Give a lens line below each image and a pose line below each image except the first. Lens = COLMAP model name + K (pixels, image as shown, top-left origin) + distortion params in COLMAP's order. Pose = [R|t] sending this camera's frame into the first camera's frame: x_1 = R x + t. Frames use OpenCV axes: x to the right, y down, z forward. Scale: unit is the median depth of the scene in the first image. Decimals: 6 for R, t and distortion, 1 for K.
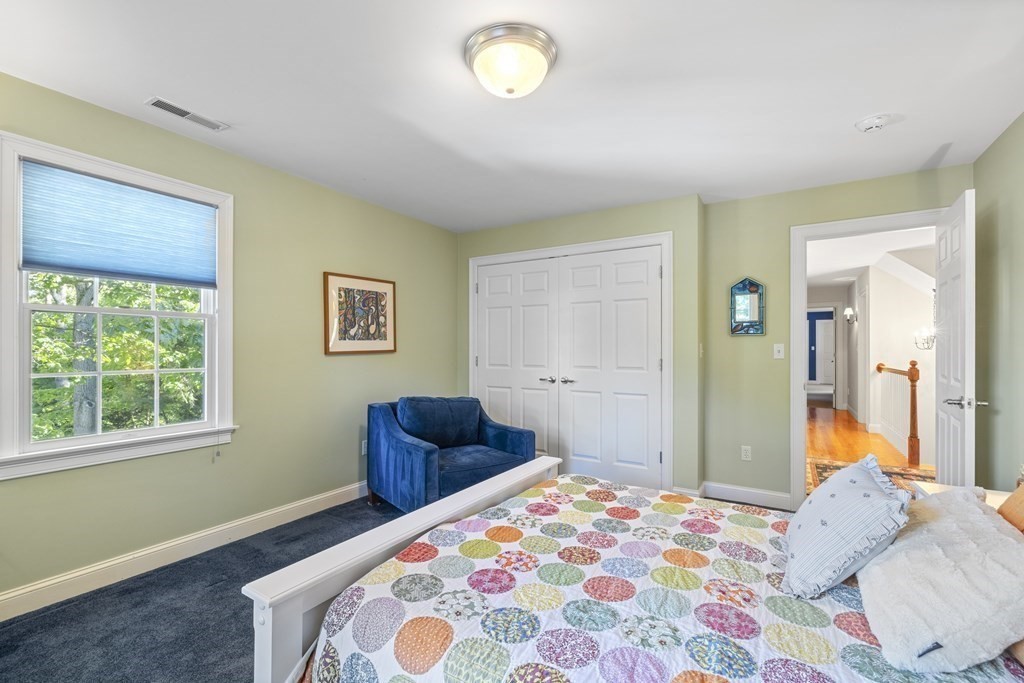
lens RADIAL K [[434.1, 0, 511.9], [0, 434.1, 347.6], [0, 0, 1]] dist [0.000932, 0.000113]
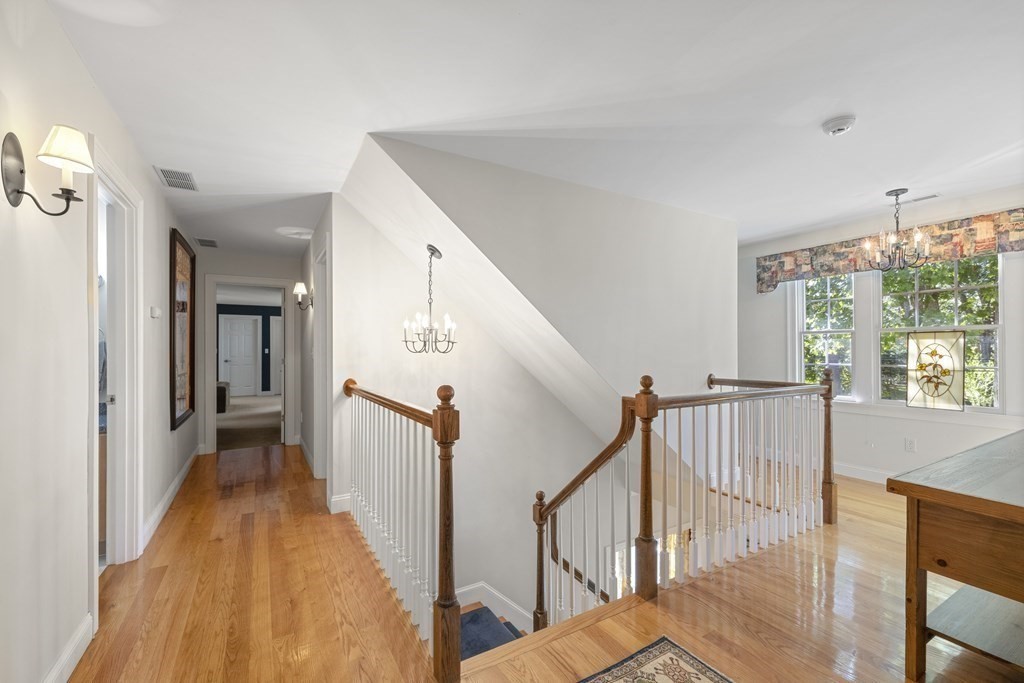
lens RADIAL K [[434.1, 0, 512.1], [0, 434.1, 348.6], [0, 0, 1]] dist [0.000932, 0.000113]
pose [[0.454781, 0.004068, 0.890594, 0.383660], [0.000172, 0.999989, -0.004655, 0.000998], [-0.890603, 0.002270, 0.454776, 0.478921]]
